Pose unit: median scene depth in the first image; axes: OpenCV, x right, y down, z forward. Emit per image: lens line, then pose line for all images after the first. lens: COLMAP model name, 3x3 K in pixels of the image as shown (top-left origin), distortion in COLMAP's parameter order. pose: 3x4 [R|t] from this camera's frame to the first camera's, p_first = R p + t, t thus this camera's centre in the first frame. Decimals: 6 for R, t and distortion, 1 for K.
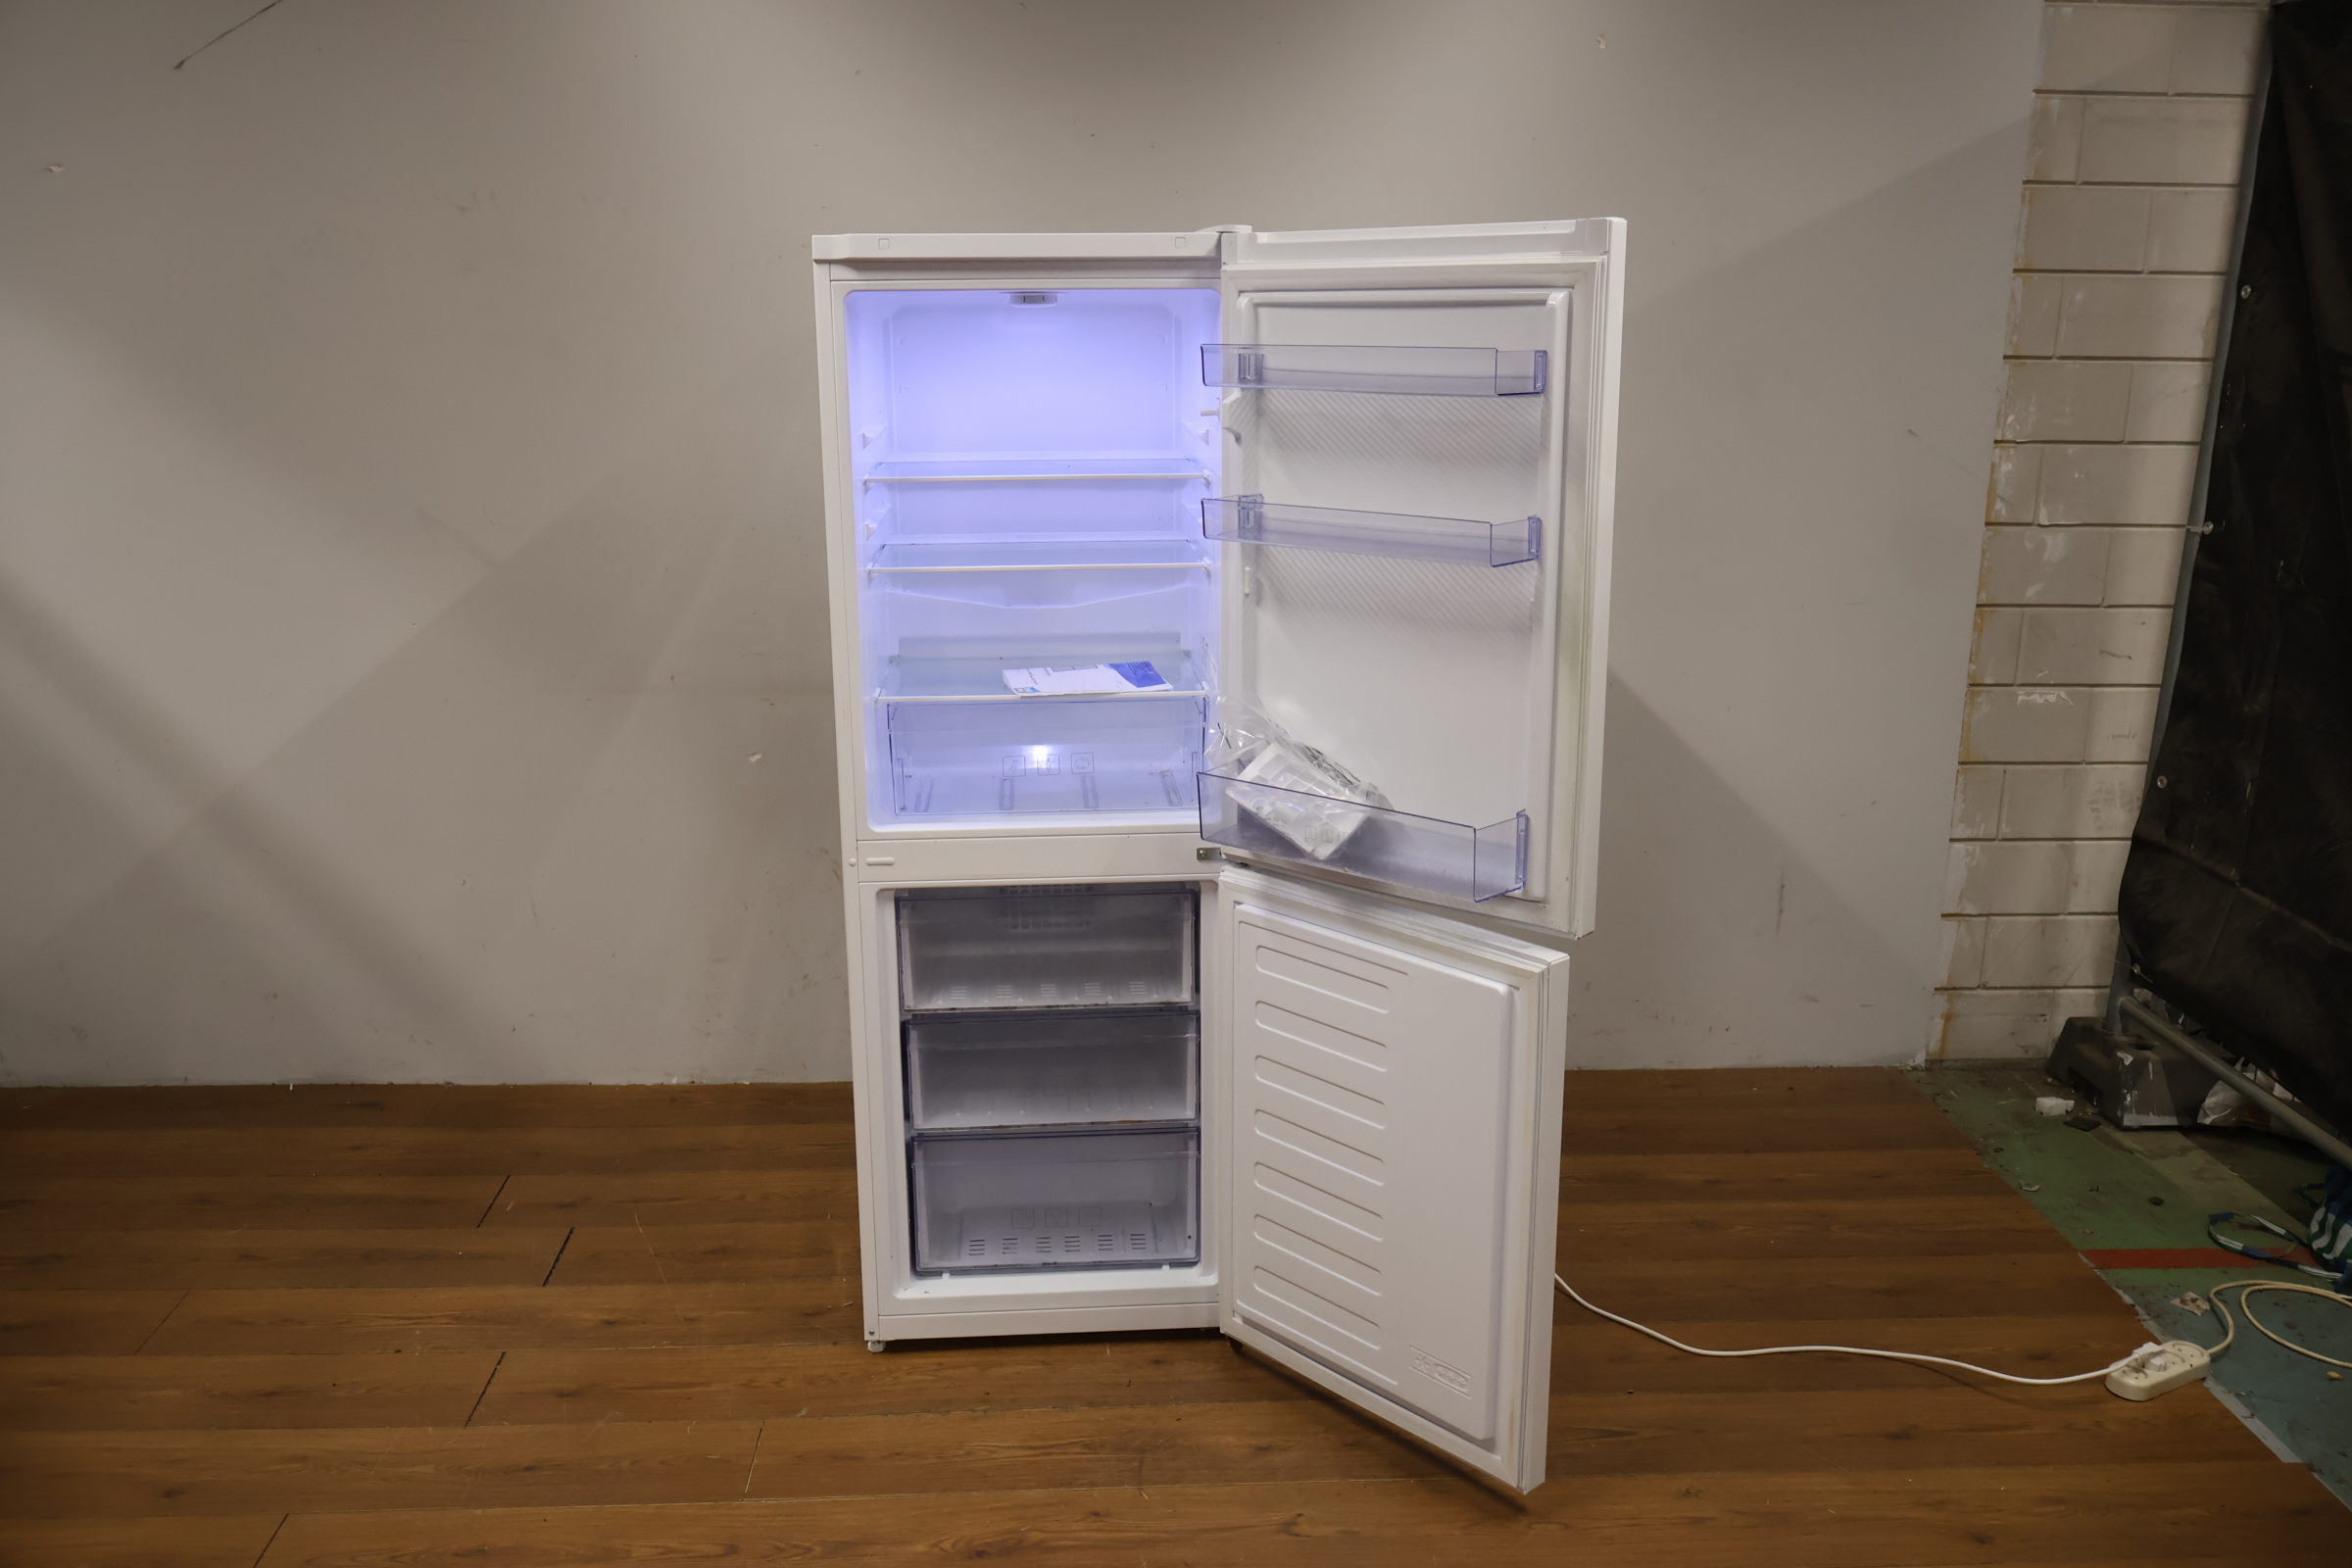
lens RADIAL K [[1956.5, 0, 1178.0], [0, 1956.5, 775.8], [0, 0, 1]] dist [-0.010022, 0.002395]
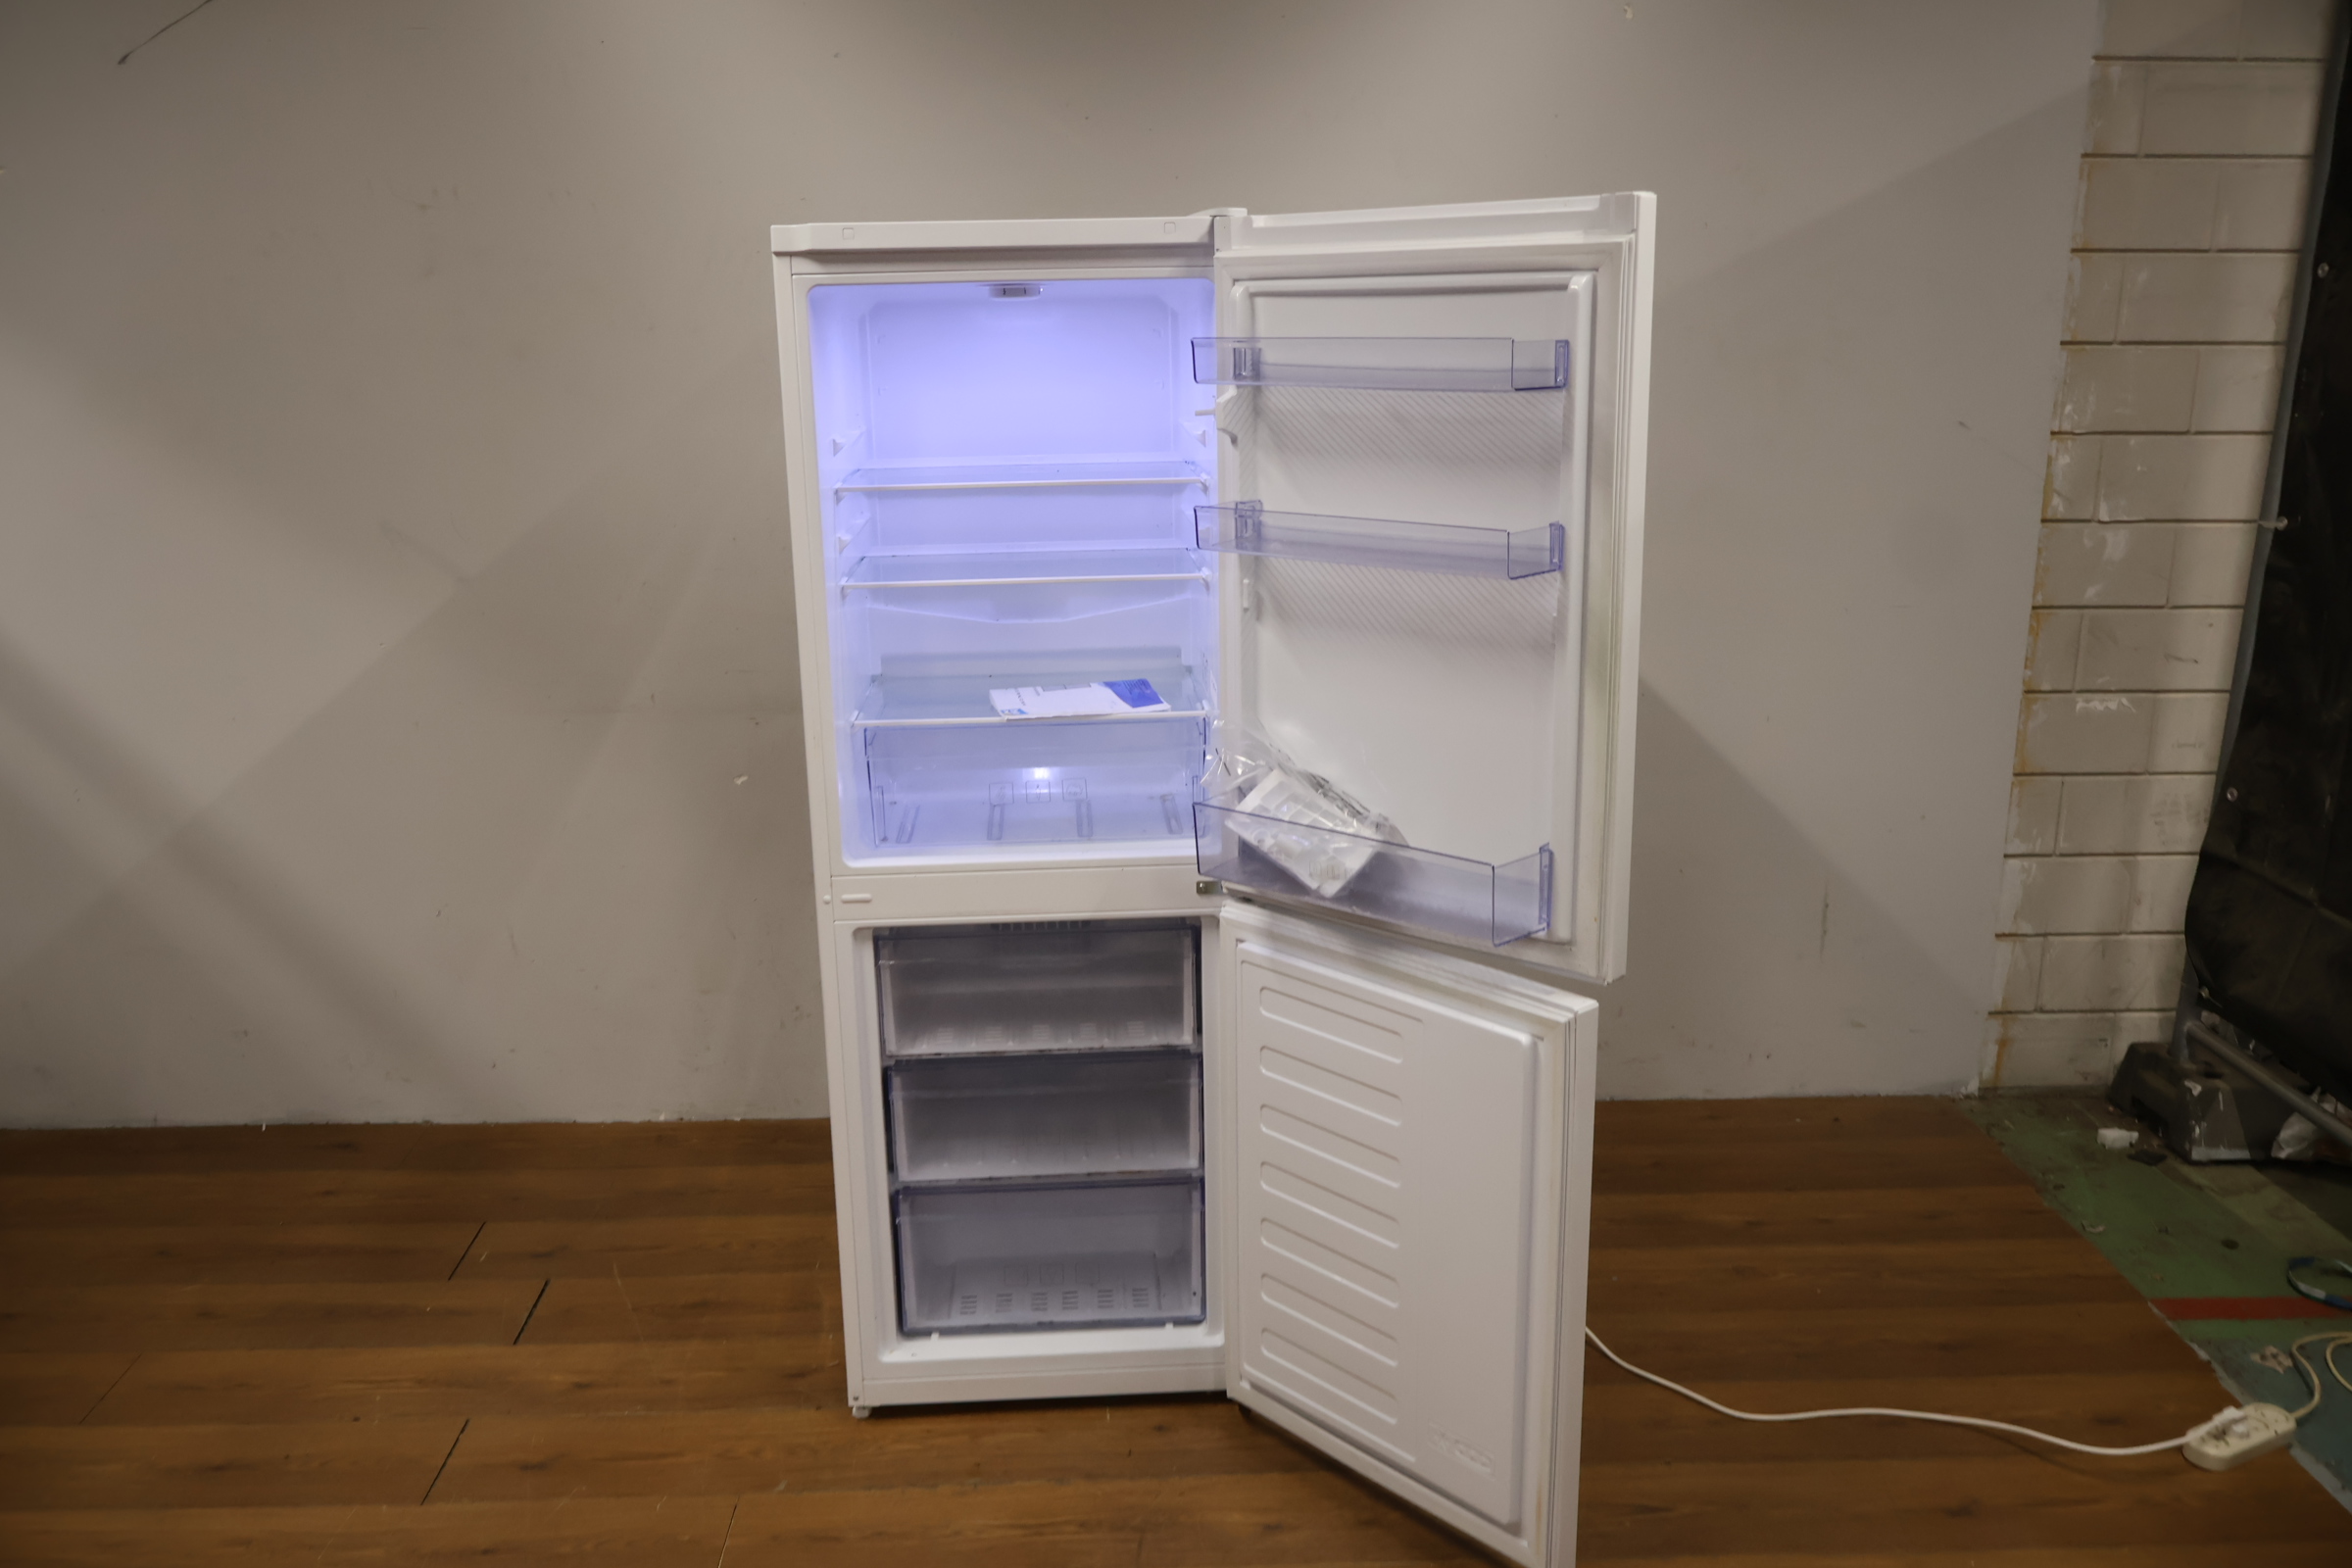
lens RADIAL K [[1956.5, 0, 1173.6], [0, 1956.5, 793.1], [0, 0, 1]] dist [-0.010022, 0.002395]
pose [[0.999800, -0.008066, -0.018317, 0.012072], [0.008240, 0.999922, 0.009438, -0.010500], [0.018239, -0.009587, 0.999788, 0.052351]]
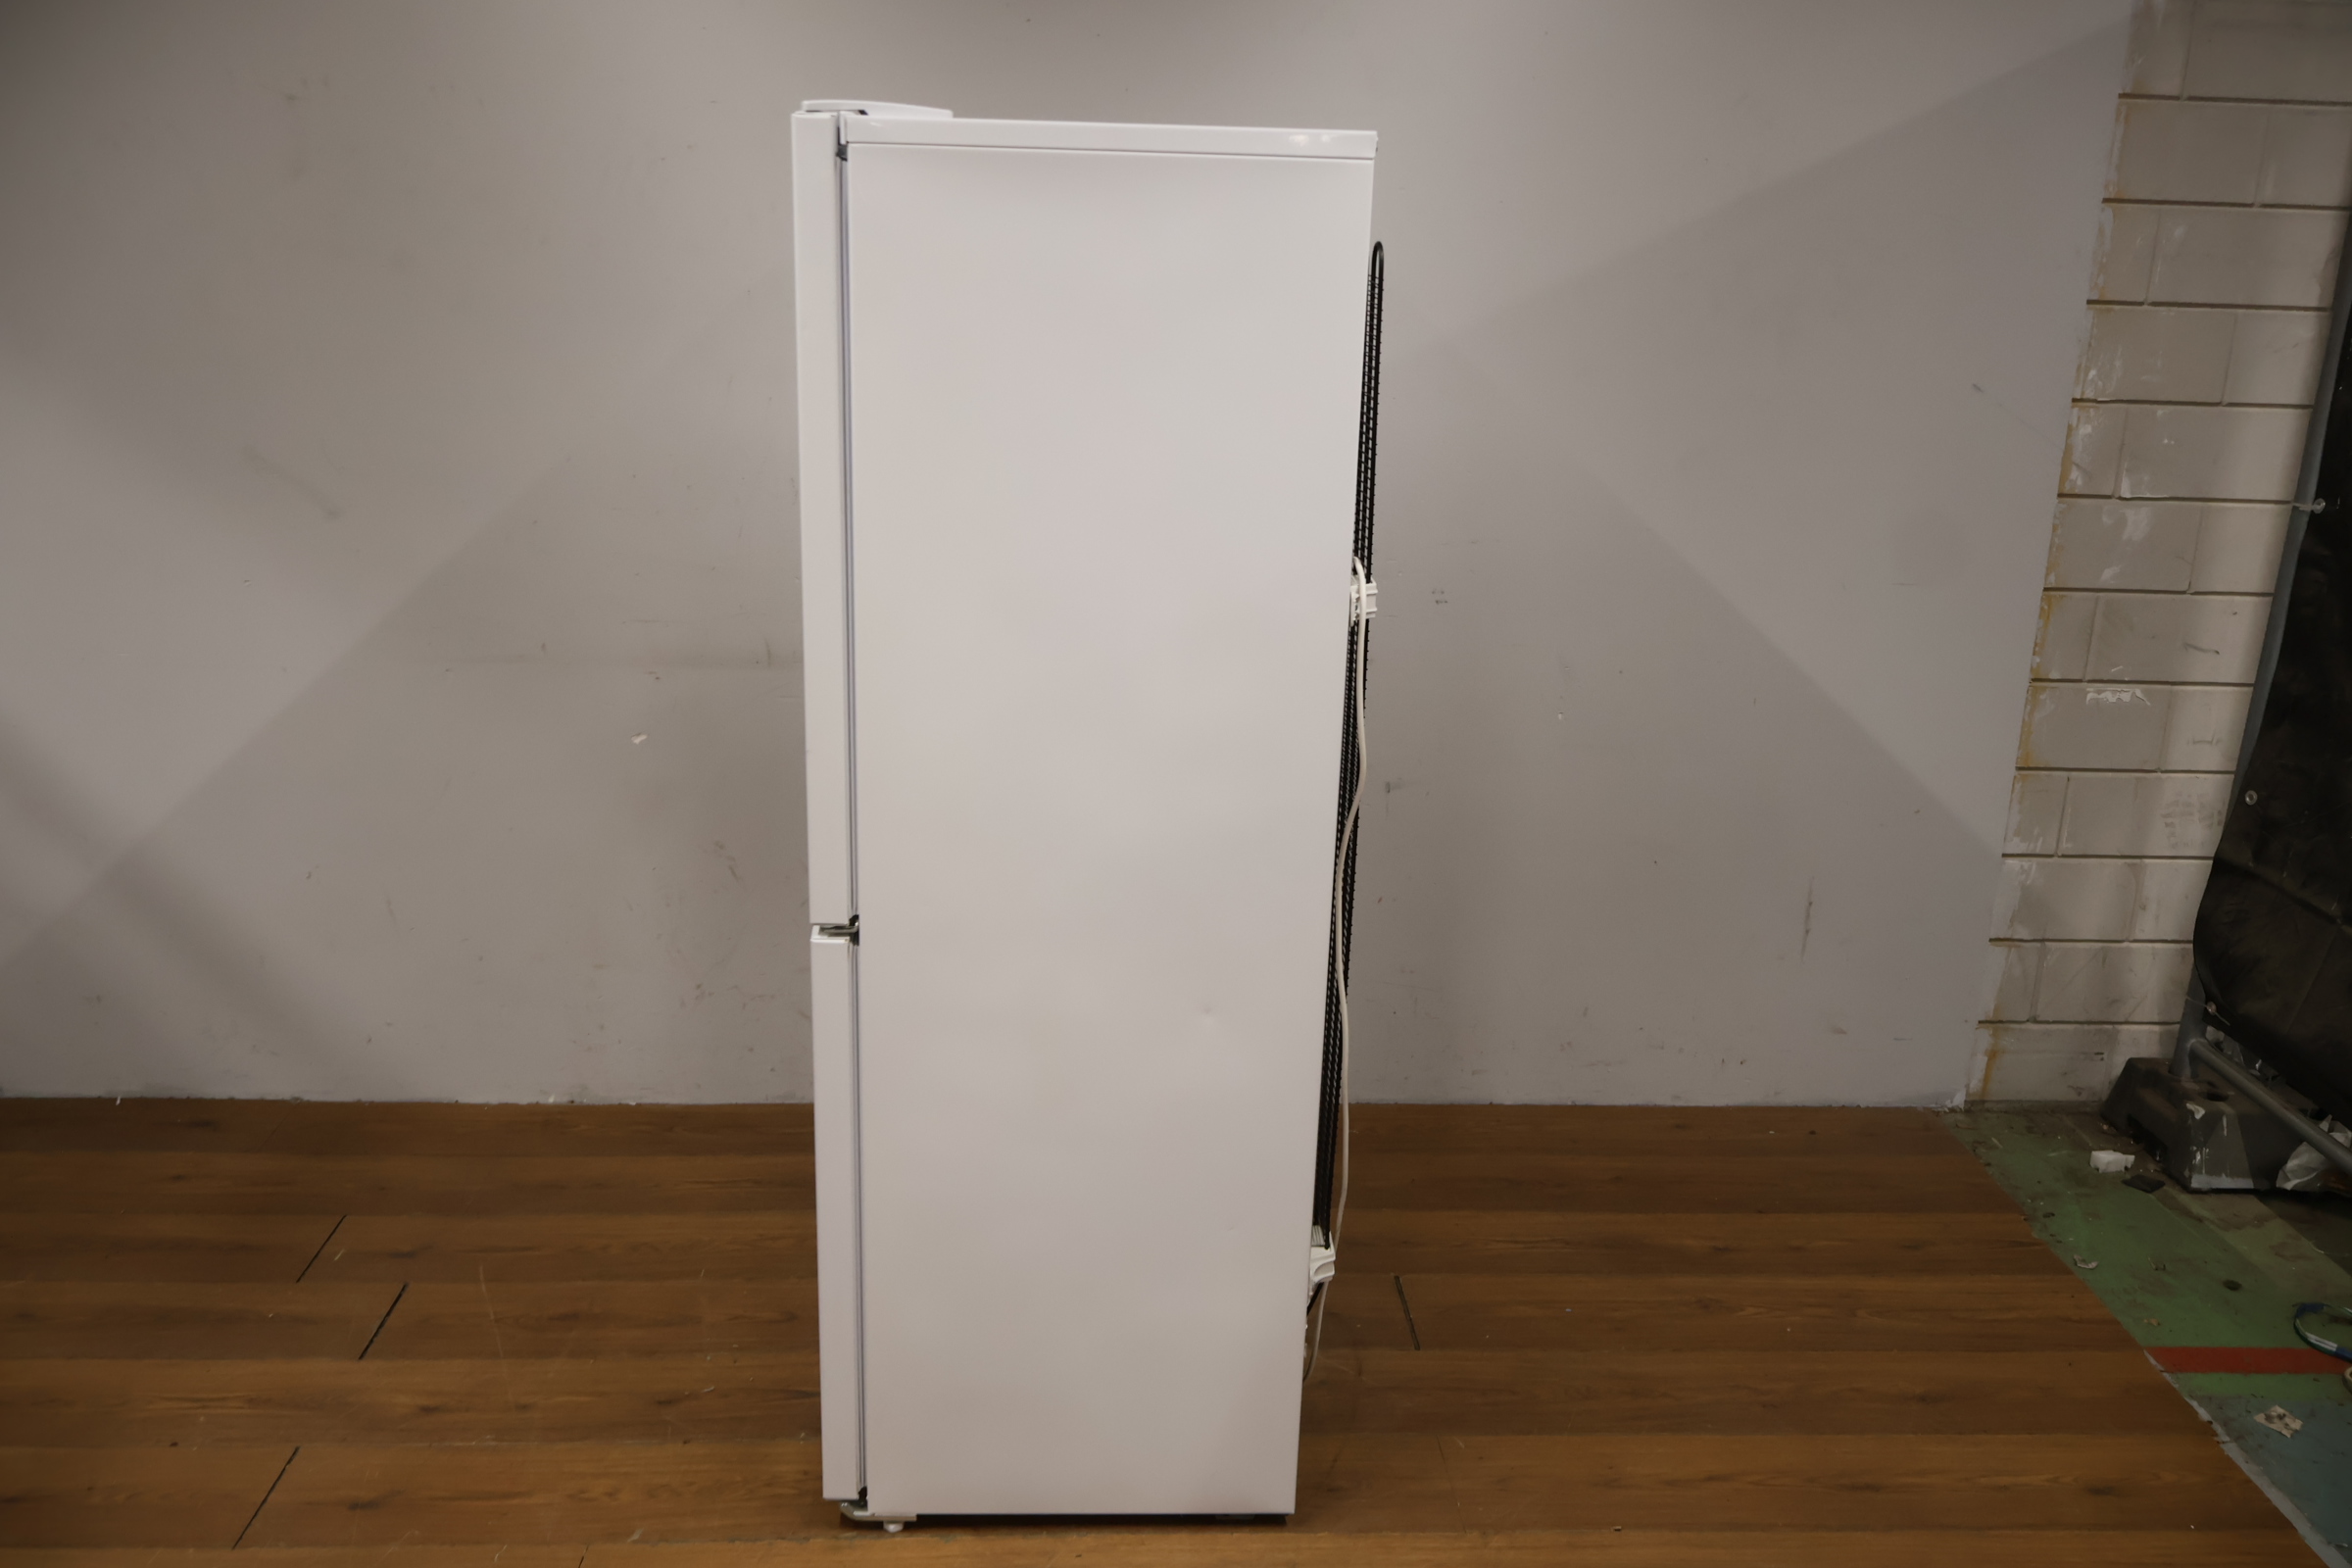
lens RADIAL K [[1956.5, 0, 1174.7], [0, 1956.5, 795.9], [0, 0, 1]] dist [-0.010022, 0.002395]
pose [[0.999798, 0.018523, -0.007805, 0.031120], [-0.018195, 0.999024, 0.040238, -0.023992], [0.008543, -0.040087, 0.999160, 0.127743]]
